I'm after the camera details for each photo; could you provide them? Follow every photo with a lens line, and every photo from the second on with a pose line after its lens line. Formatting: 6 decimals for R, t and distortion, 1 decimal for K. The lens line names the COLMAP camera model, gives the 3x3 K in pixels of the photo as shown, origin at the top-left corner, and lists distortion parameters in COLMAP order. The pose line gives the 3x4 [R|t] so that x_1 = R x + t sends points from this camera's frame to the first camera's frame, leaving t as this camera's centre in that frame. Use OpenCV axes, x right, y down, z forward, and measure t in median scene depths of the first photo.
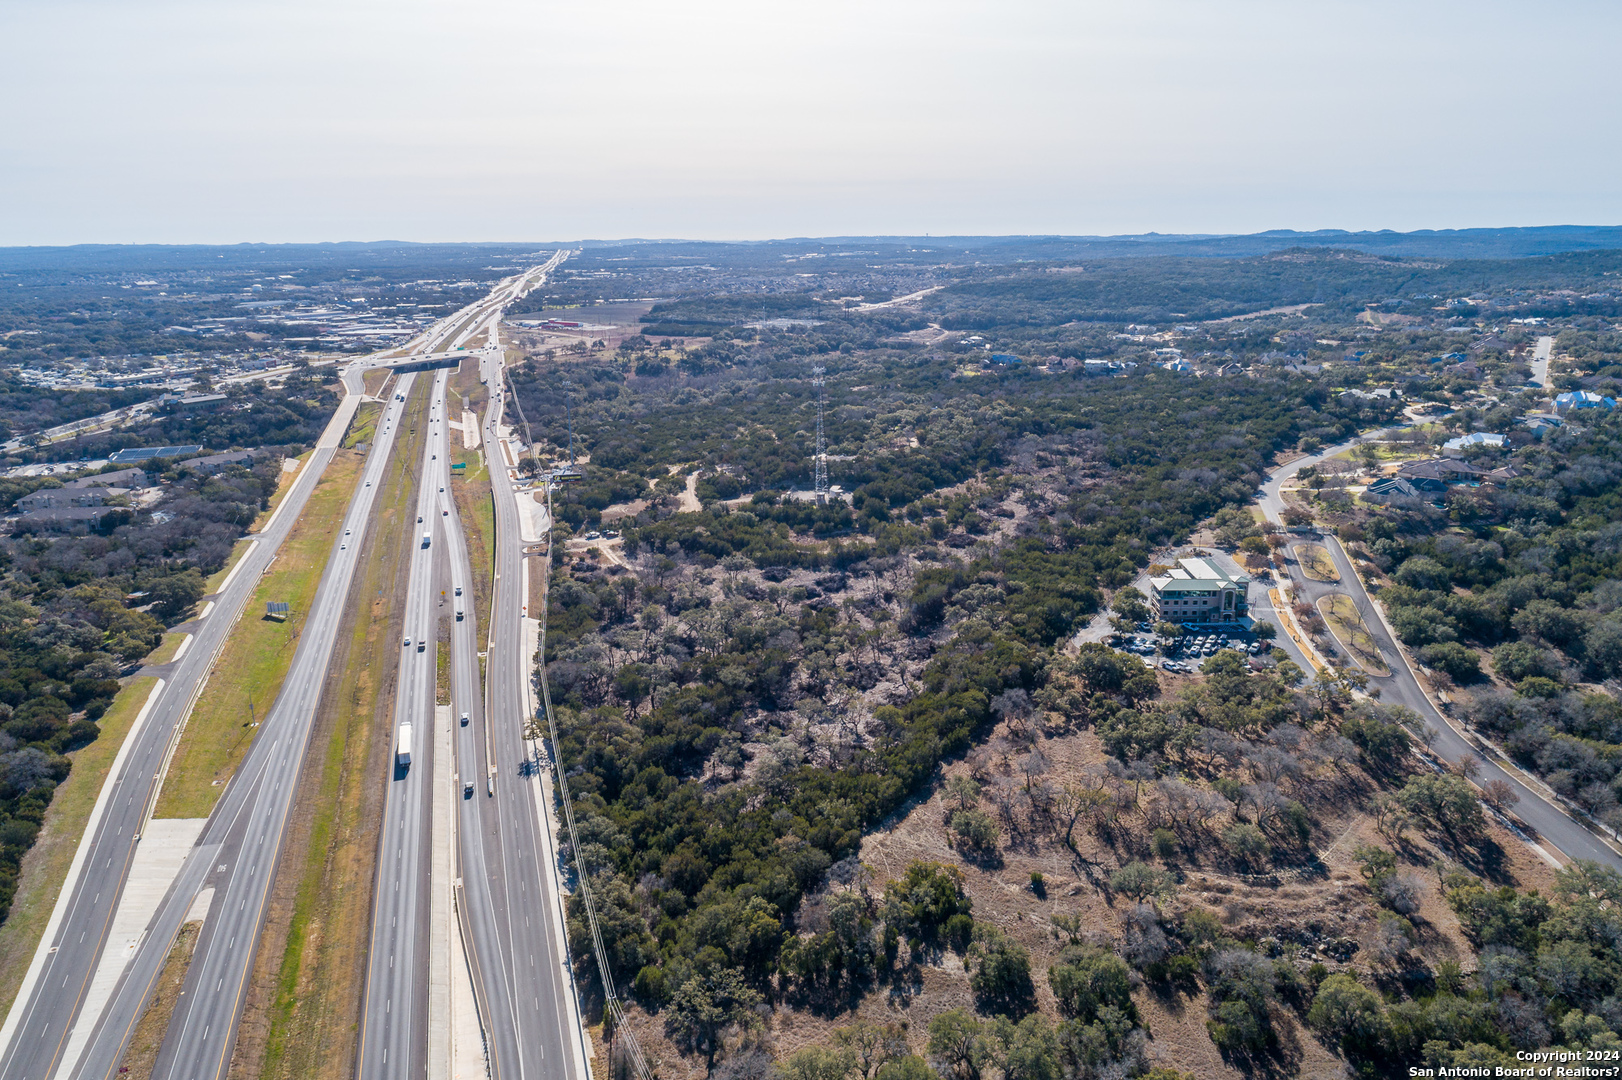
lens RADIAL K [[1086.4, 0, 813.2], [0, 1086.4, 538.3], [0, 0, 1]] dist [-0.002754, 0.008269]
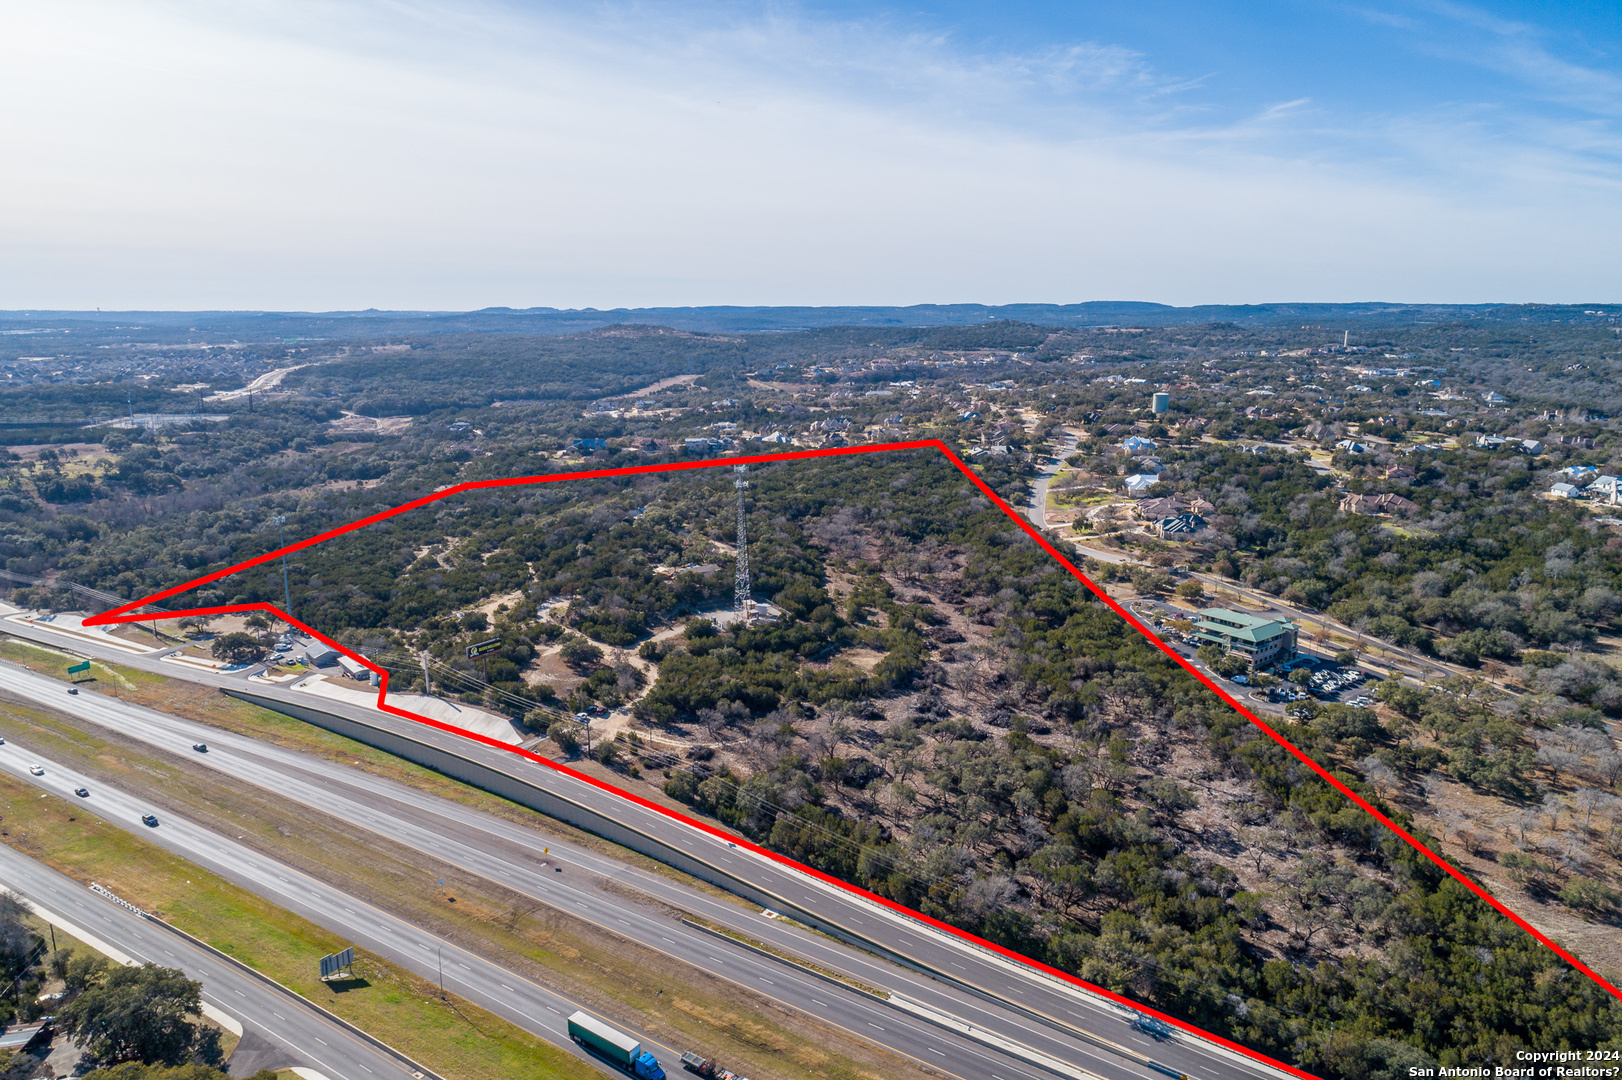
lens RADIAL K [[1086.4, 0, 813.2], [0, 1086.4, 538.3], [0, 0, 1]] dist [-0.002754, 0.008269]
pose [[0.776115, -0.124978, 0.618082, -0.121995], [0.166236, 0.986042, -0.009358, -0.020816], [-0.608285, 0.110010, 0.786058, 0.075686]]
